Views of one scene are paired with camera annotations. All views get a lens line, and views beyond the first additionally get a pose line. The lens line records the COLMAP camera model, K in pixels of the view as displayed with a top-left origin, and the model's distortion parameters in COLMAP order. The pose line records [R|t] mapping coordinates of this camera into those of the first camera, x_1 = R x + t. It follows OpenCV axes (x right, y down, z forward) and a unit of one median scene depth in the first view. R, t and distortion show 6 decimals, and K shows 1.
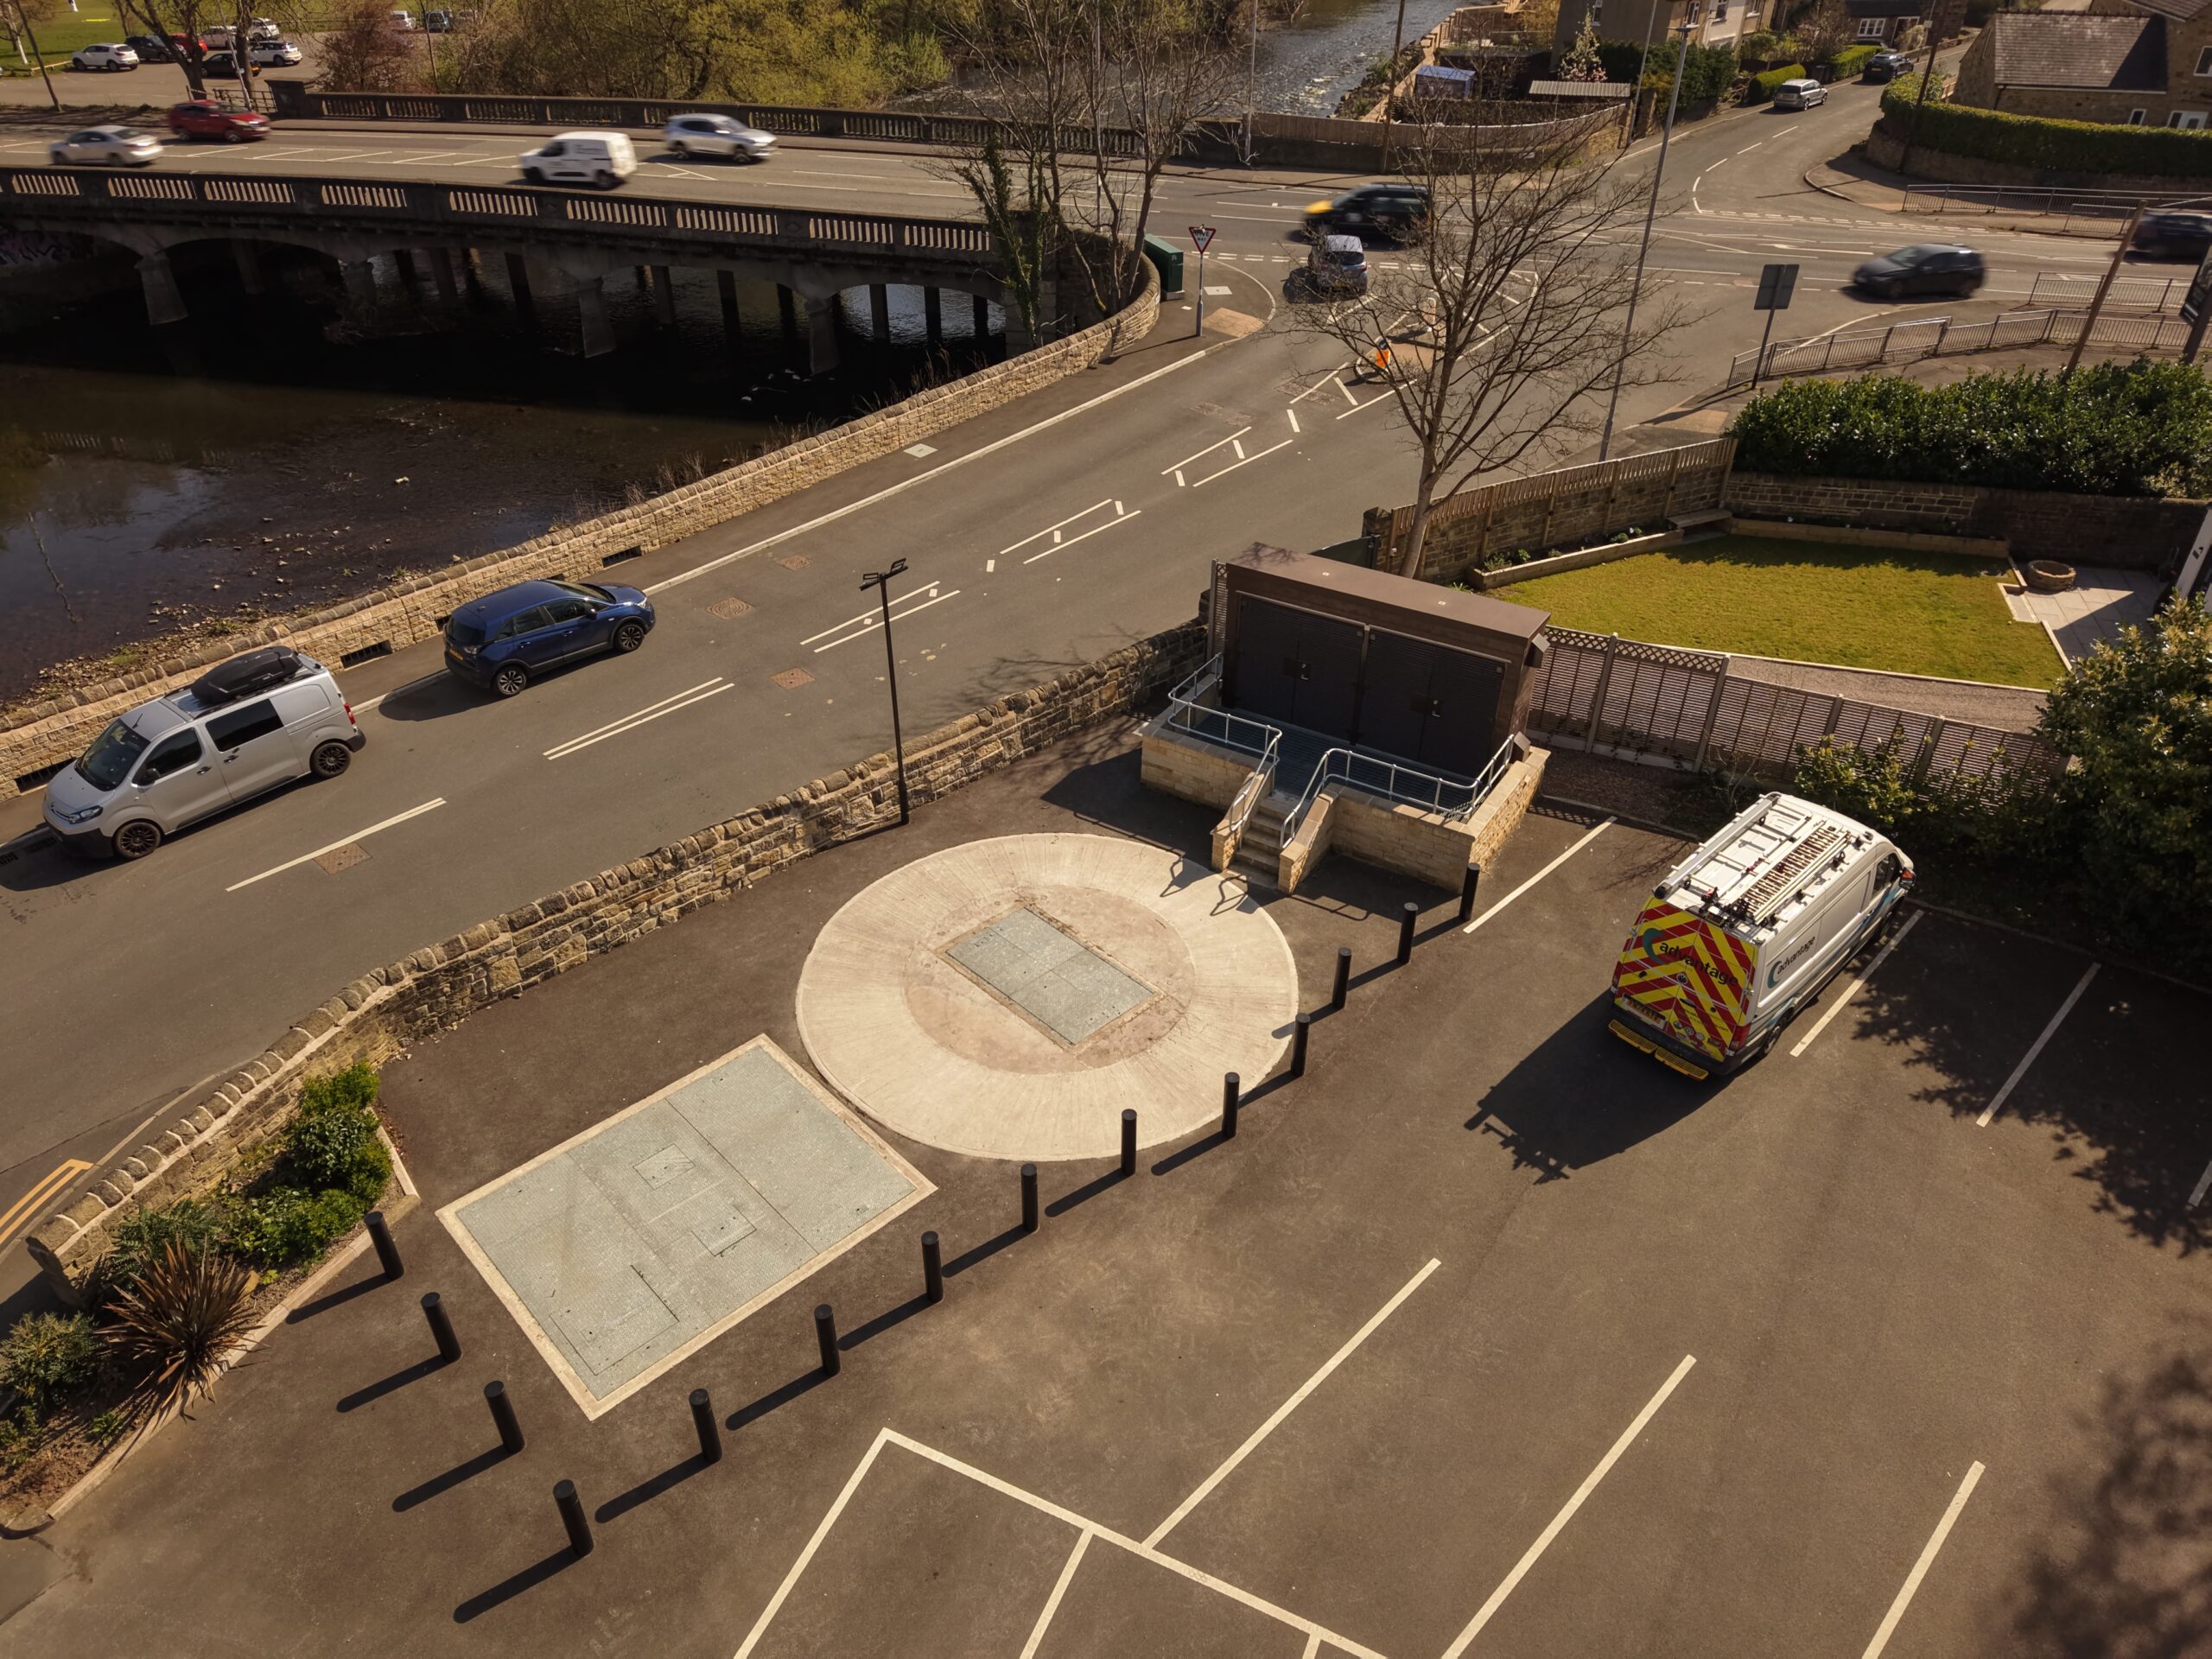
lens RADIAL K [[1478.2, 0, 1106.9], [0, 1478.2, 828.6], [0, 0, 1]] dist [0.032652, -0.031485]
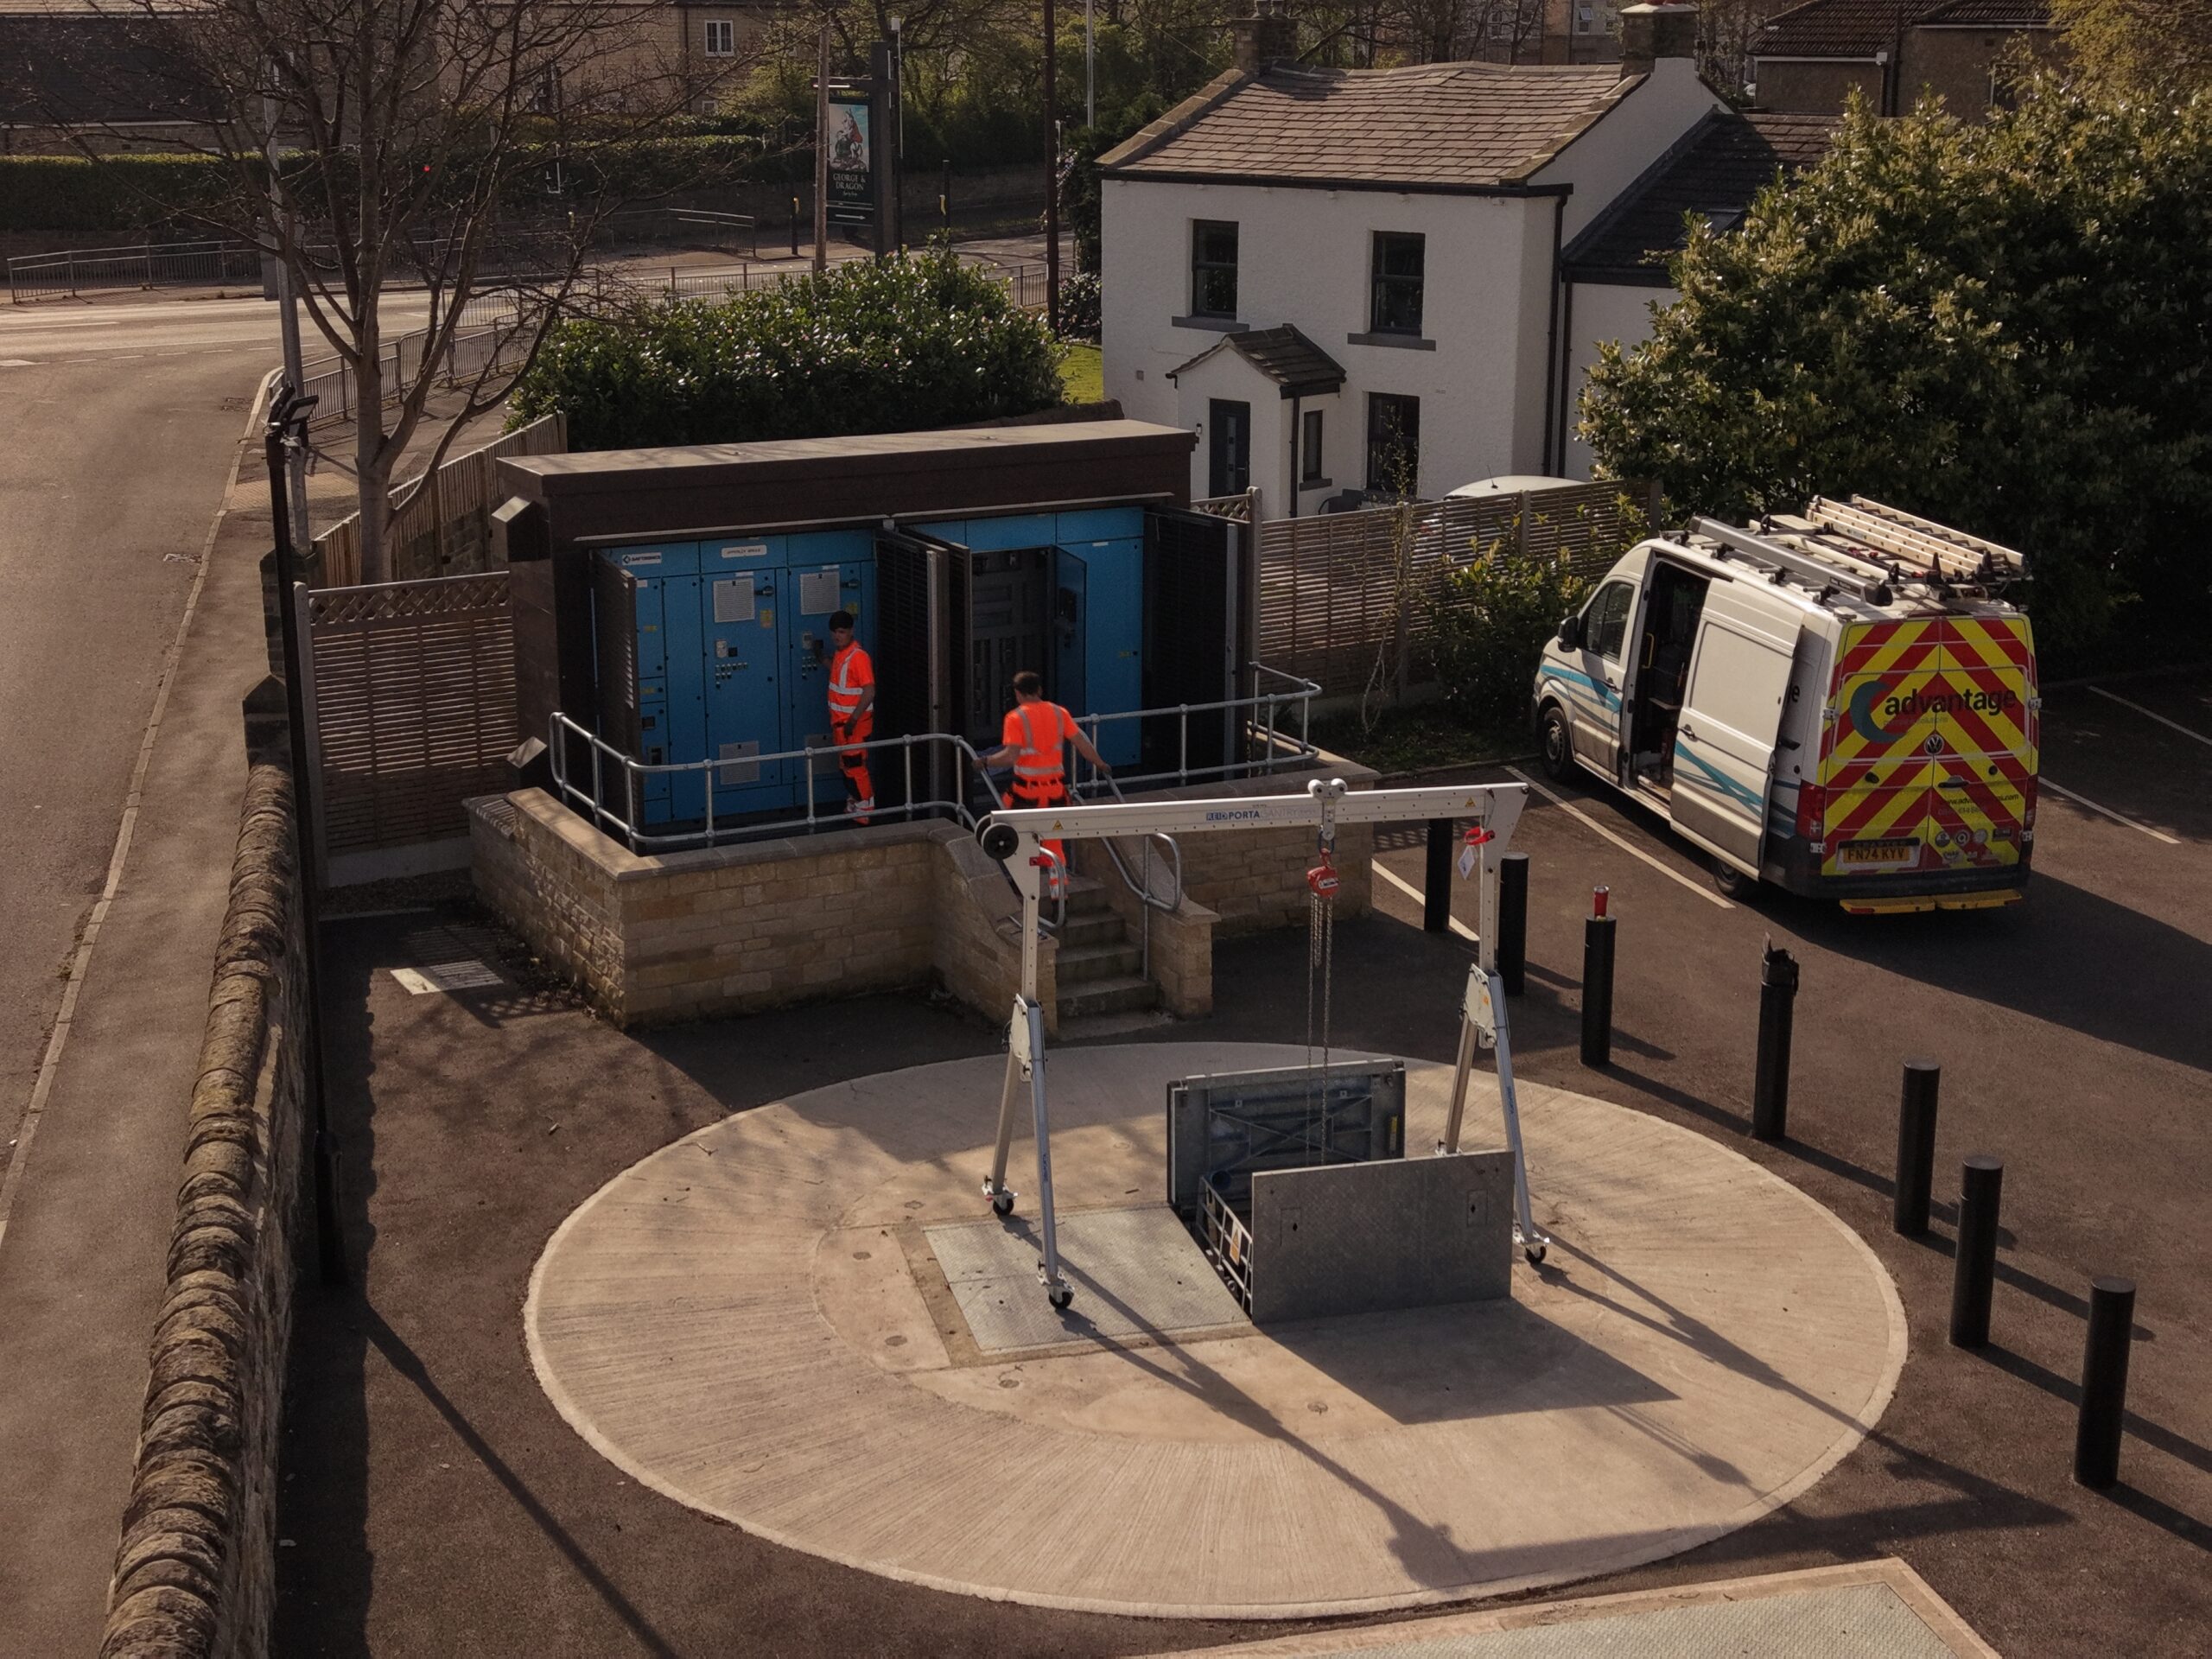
lens RADIAL K [[2920.3, 0, 1103.0], [0, 2920.3, 824.3], [0, 0, 1]] dist [0.085686, 0.000000]
pose [[0.497589, -0.228682, 0.836725, -0.625425], [0.490849, 0.869554, -0.054247, 0.029059], [-0.715173, 0.437699, 0.544929, 0.556040]]
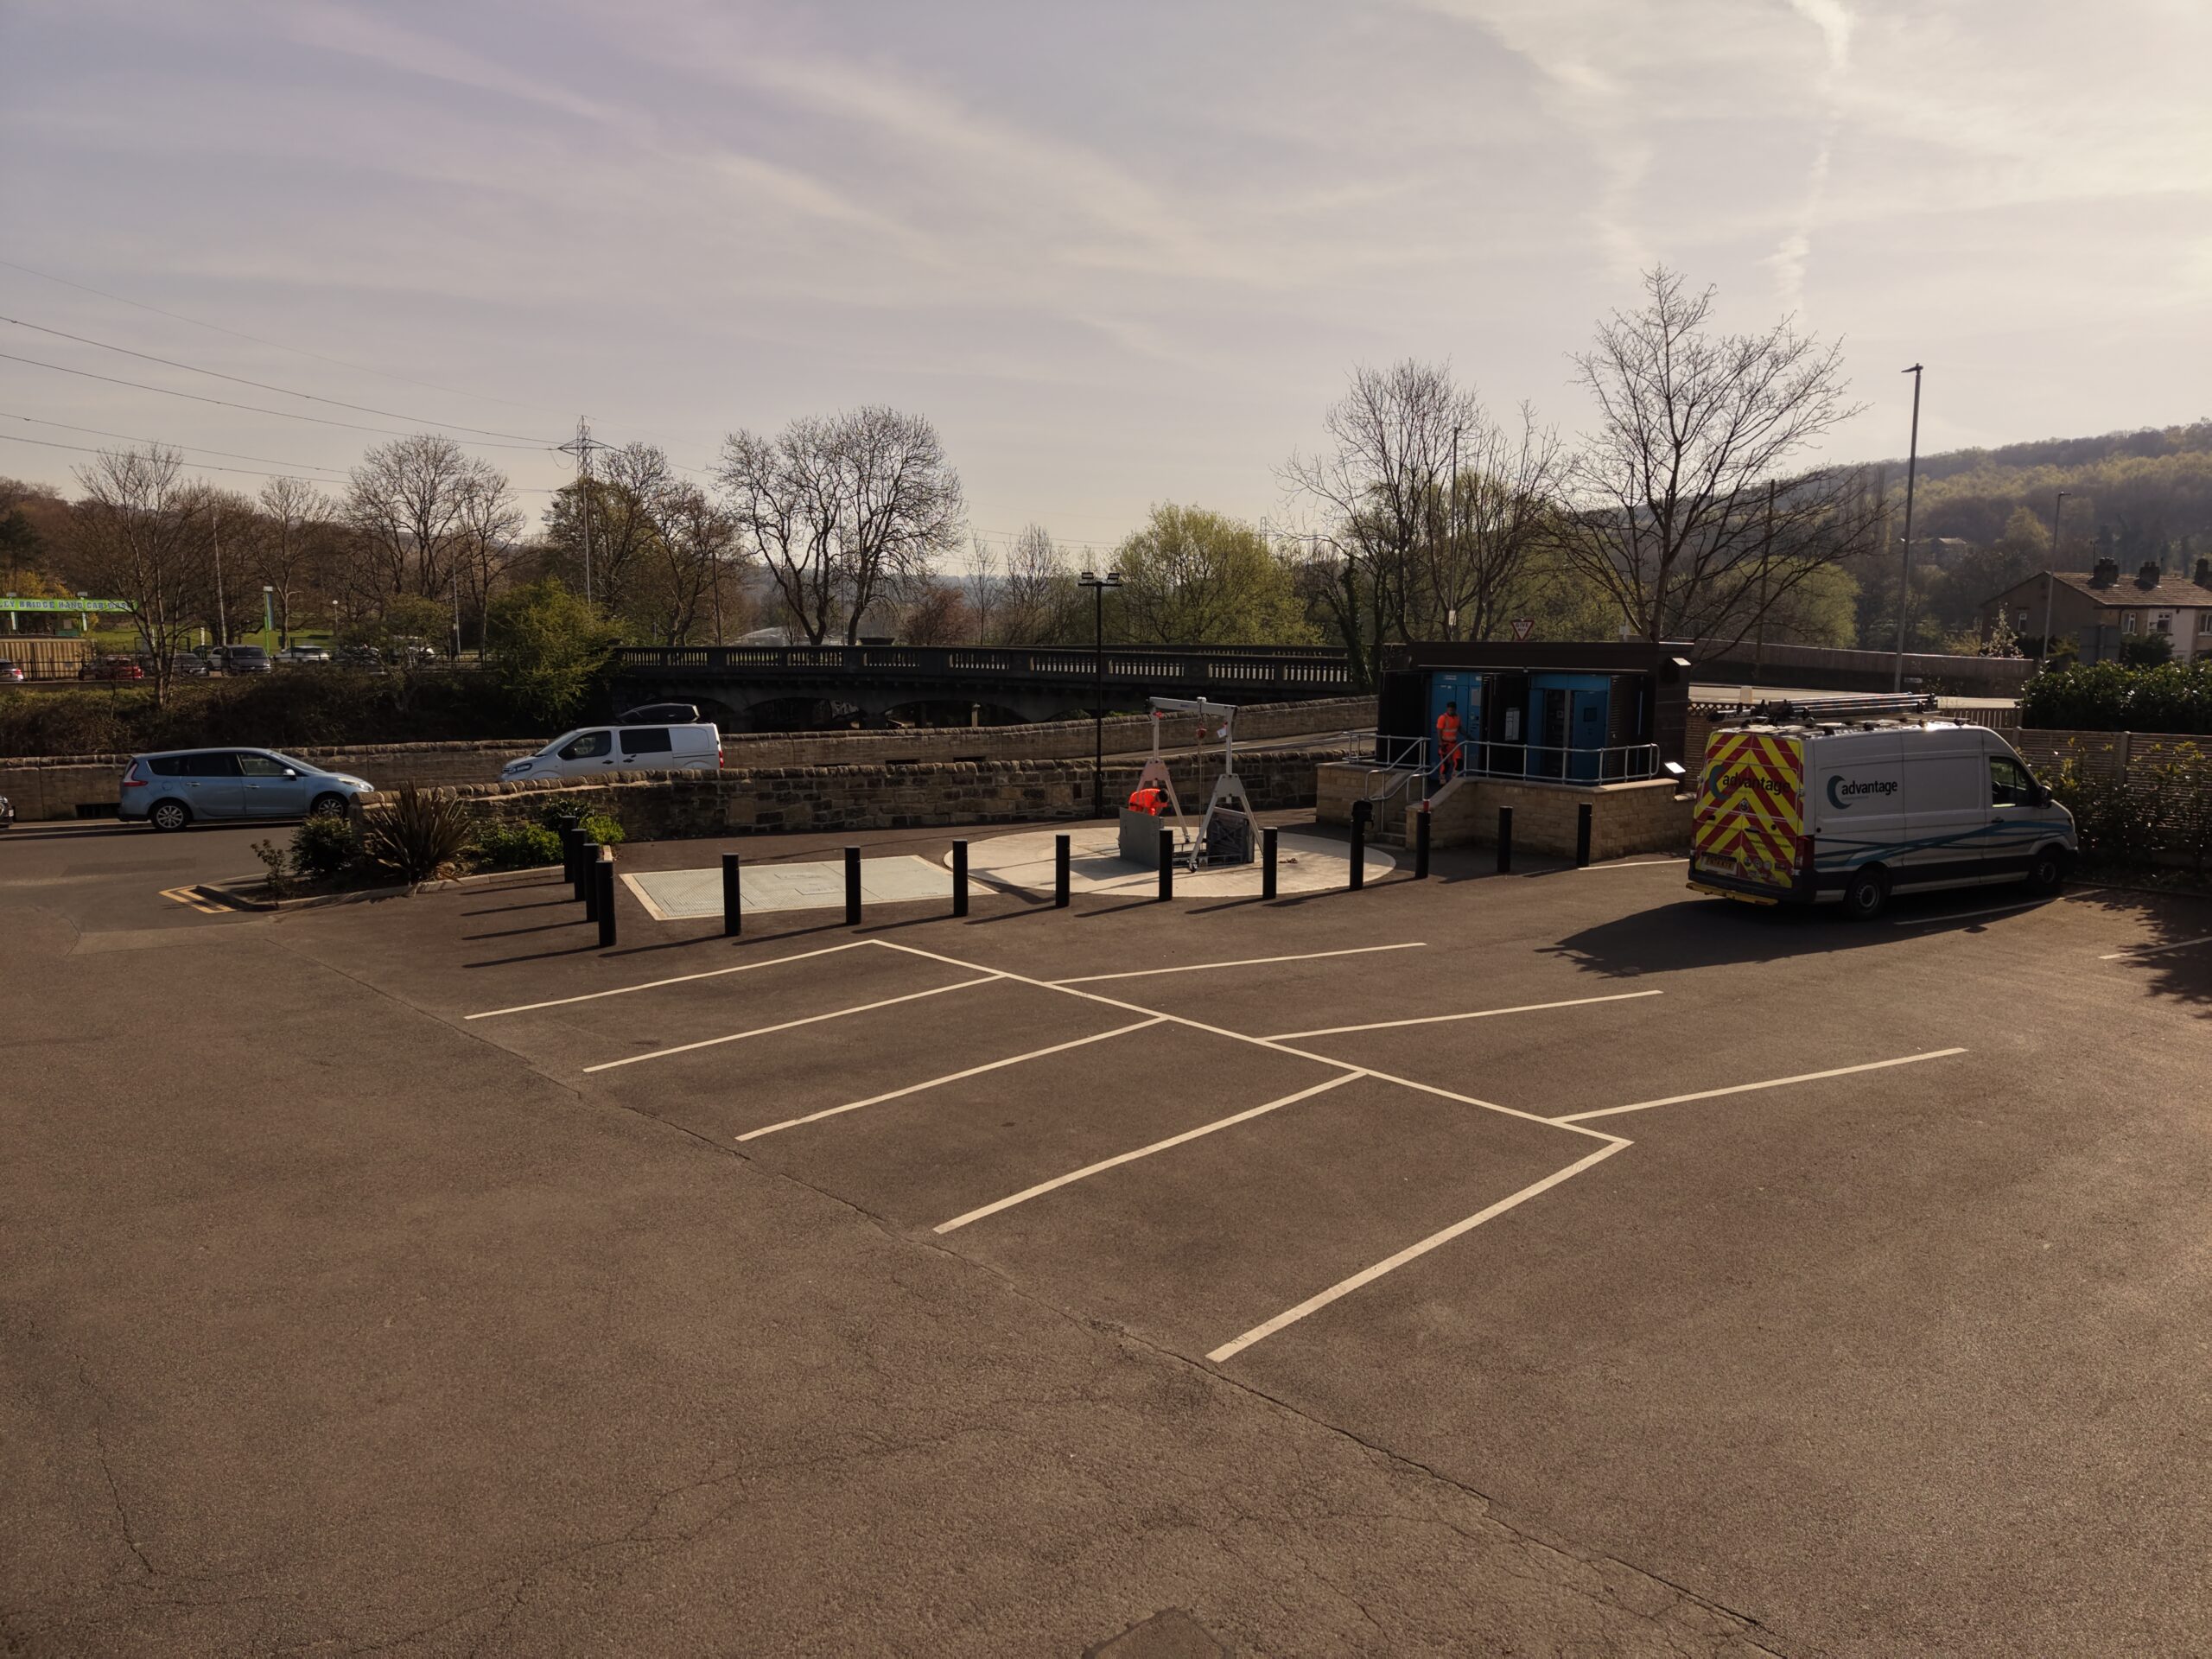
lens RADIAL K [[1478.2, 0, 1106.8], [0, 1478.2, 826.6], [0, 0, 1]] dist [0.032652, -0.031485]
pose [[0.945119, 0.040673, -0.324184, 0.269925], [-0.182988, 0.887896, -0.422084, 0.543483], [0.270674, 0.458242, 0.846611, 0.034207]]
